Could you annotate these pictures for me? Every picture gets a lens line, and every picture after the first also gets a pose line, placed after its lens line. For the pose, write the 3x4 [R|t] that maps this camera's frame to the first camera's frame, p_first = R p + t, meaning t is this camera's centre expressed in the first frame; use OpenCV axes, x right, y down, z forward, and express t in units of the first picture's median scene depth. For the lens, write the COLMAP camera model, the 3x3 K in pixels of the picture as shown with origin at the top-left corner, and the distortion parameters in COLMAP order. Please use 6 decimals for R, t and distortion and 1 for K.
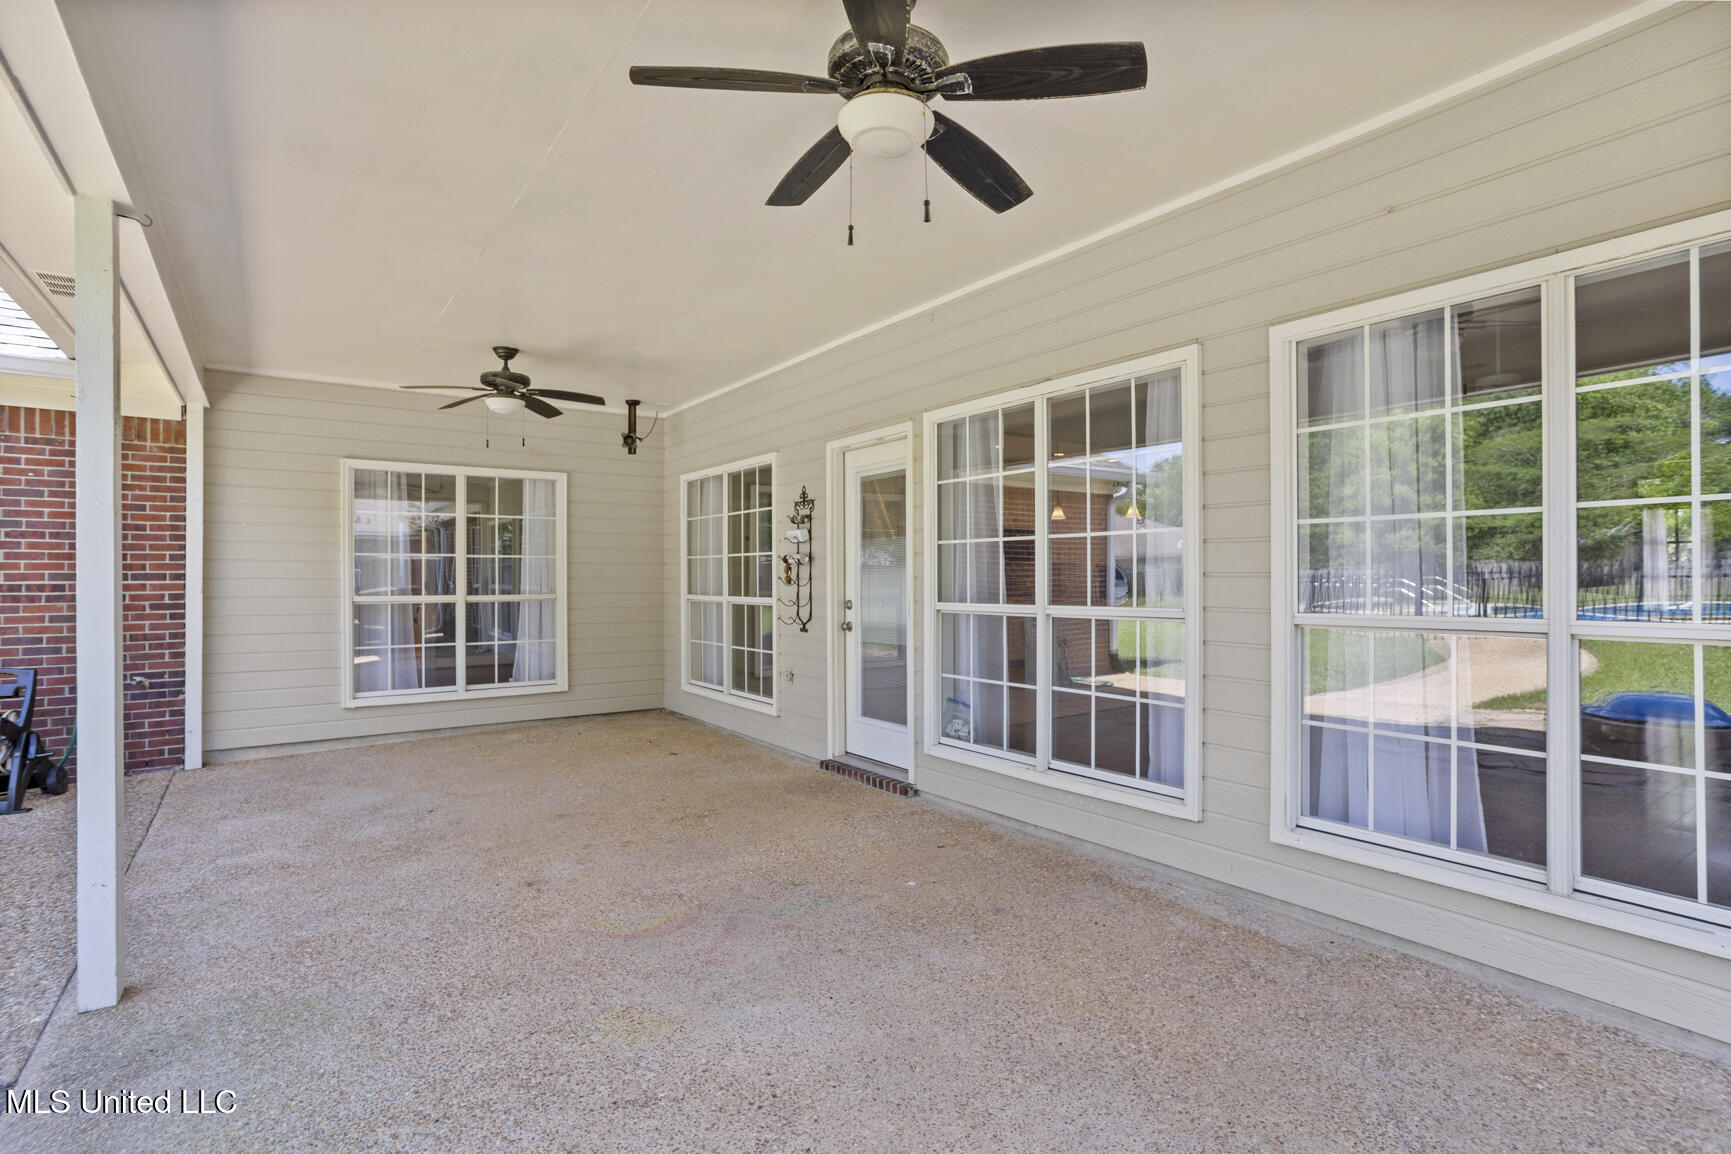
lens RADIAL K [[831.1, 0, 863.2], [0, 831.1, 568.3], [0, 0, 1]] dist [-0.065580, 0.039957]
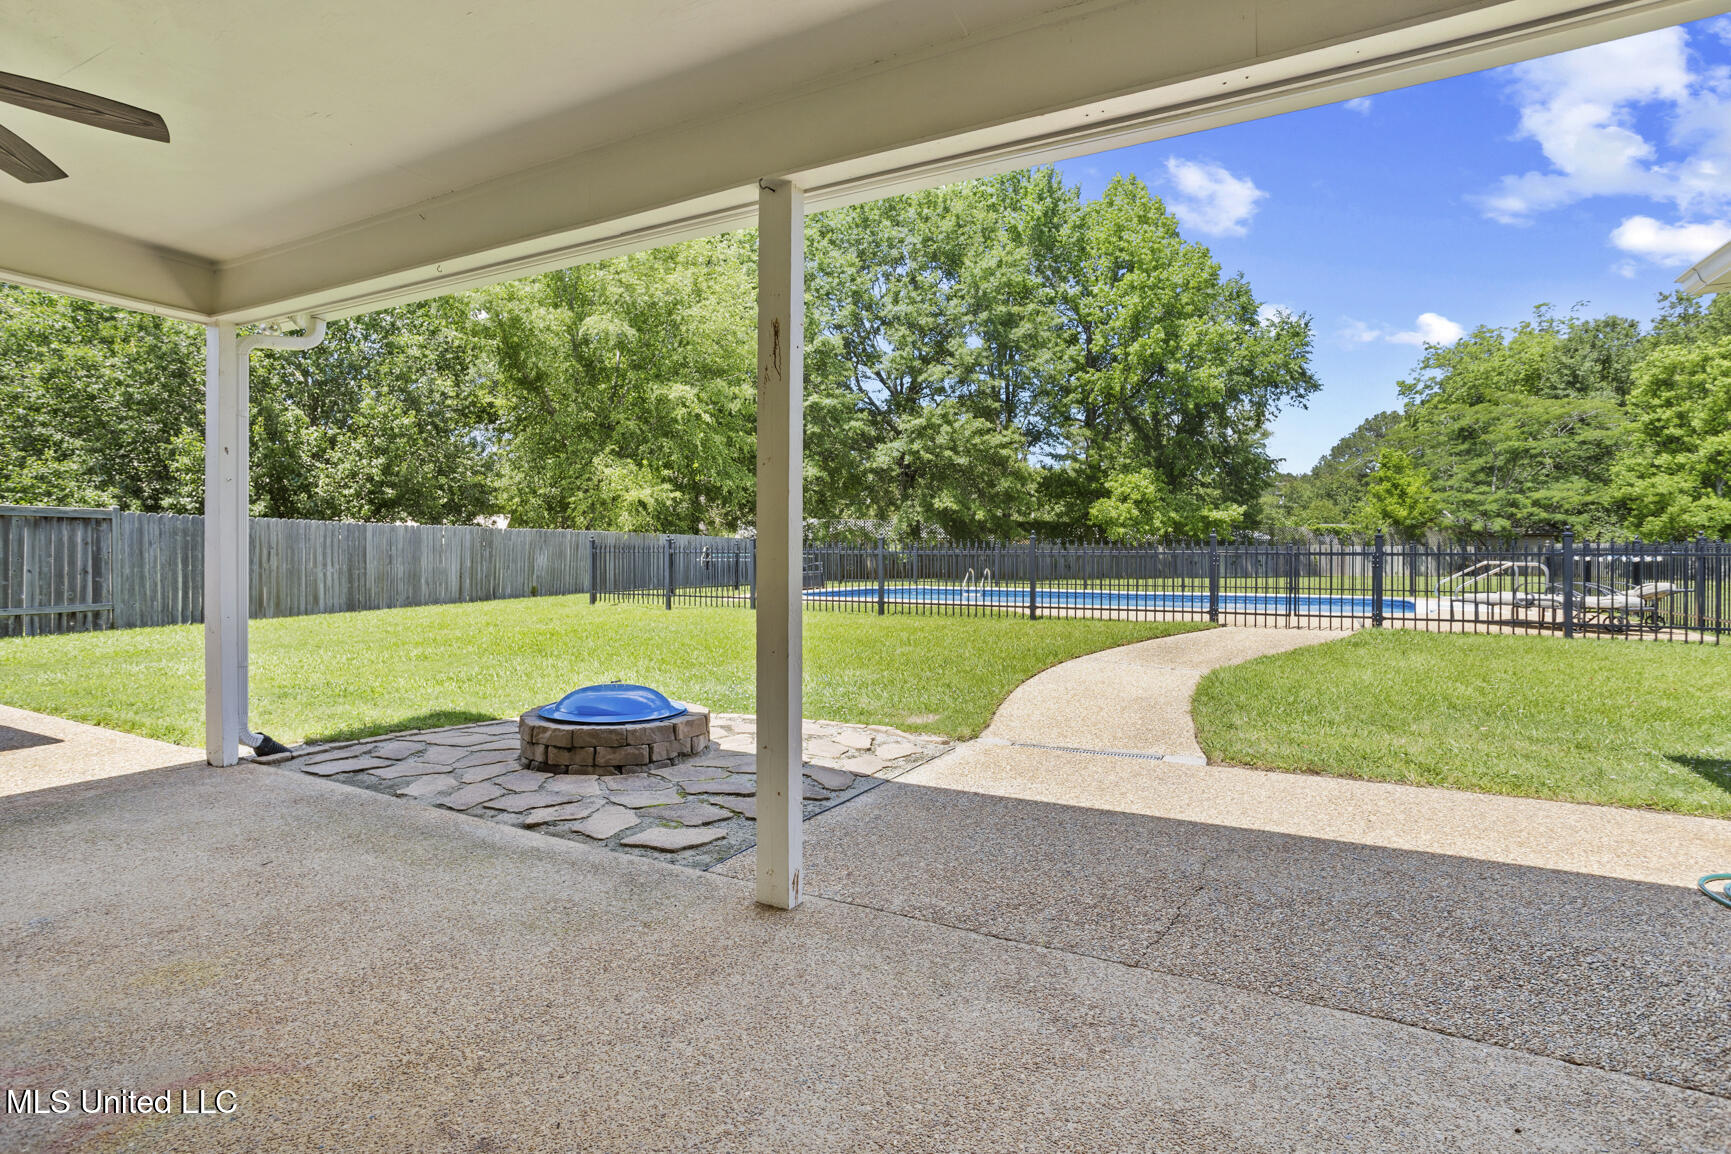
lens RADIAL K [[838.9, 0, 853.7], [0, 838.9, 562.2], [0, 0, 1]] dist [-0.058365, 0.041857]
pose [[-0.895360, 0.003735, -0.445328, -0.593323], [0.001458, 0.999984, 0.005455, 0.074045], [0.445341, 0.004234, -0.895351, 2.314356]]
